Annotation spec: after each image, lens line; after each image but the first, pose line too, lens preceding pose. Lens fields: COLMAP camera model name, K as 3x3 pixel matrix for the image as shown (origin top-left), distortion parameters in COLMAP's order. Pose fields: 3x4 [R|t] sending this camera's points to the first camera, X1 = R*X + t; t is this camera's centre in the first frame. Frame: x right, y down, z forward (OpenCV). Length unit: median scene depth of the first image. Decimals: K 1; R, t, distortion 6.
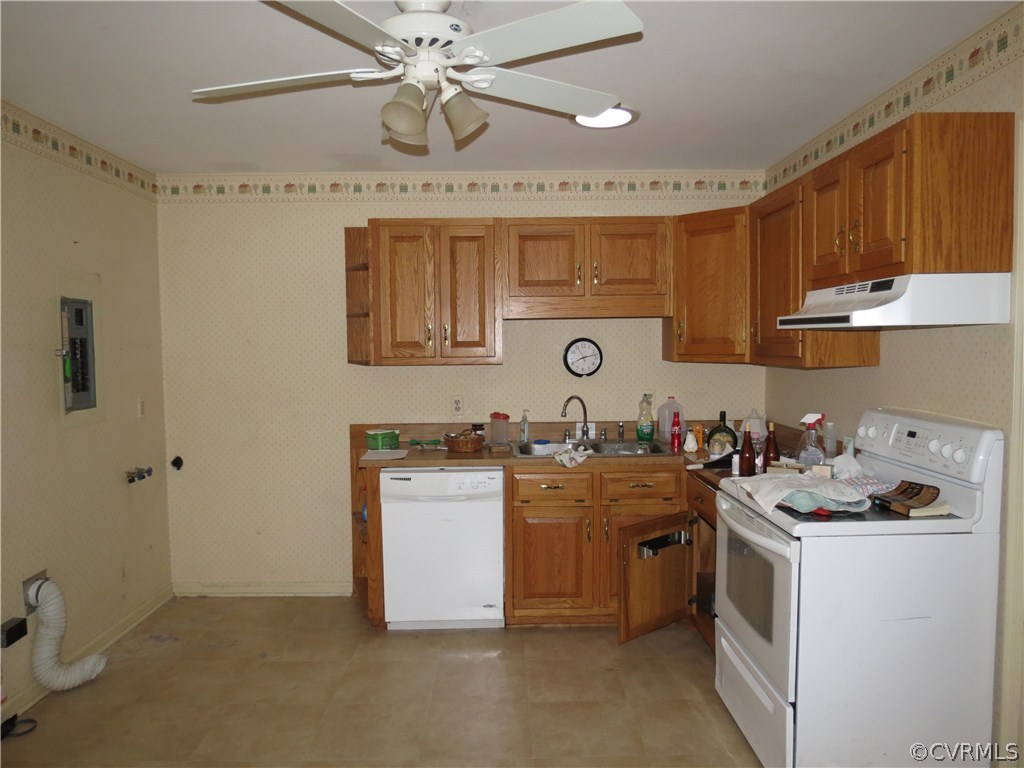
lens RADIAL K [[720.2, 0, 510.7], [0, 720.2, 383.6], [0, 0, 1]] dist [-0.042561, 0.016546]
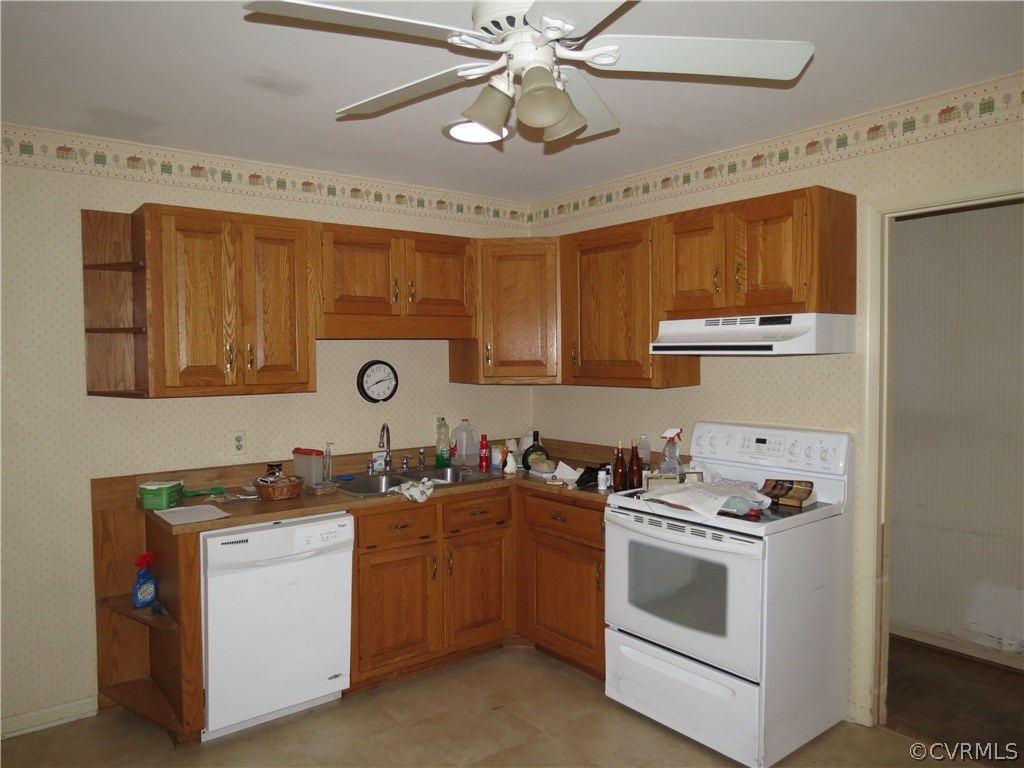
lens RADIAL K [[720.2, 0, 511.8], [0, 720.2, 382.7], [0, 0, 1]] dist [-0.042561, 0.016546]
pose [[0.796139, -0.019600, 0.604796, -0.360207], [0.034231, 0.999334, -0.012675, -0.019344], [-0.604144, 0.030794, 0.796280, 0.186406]]
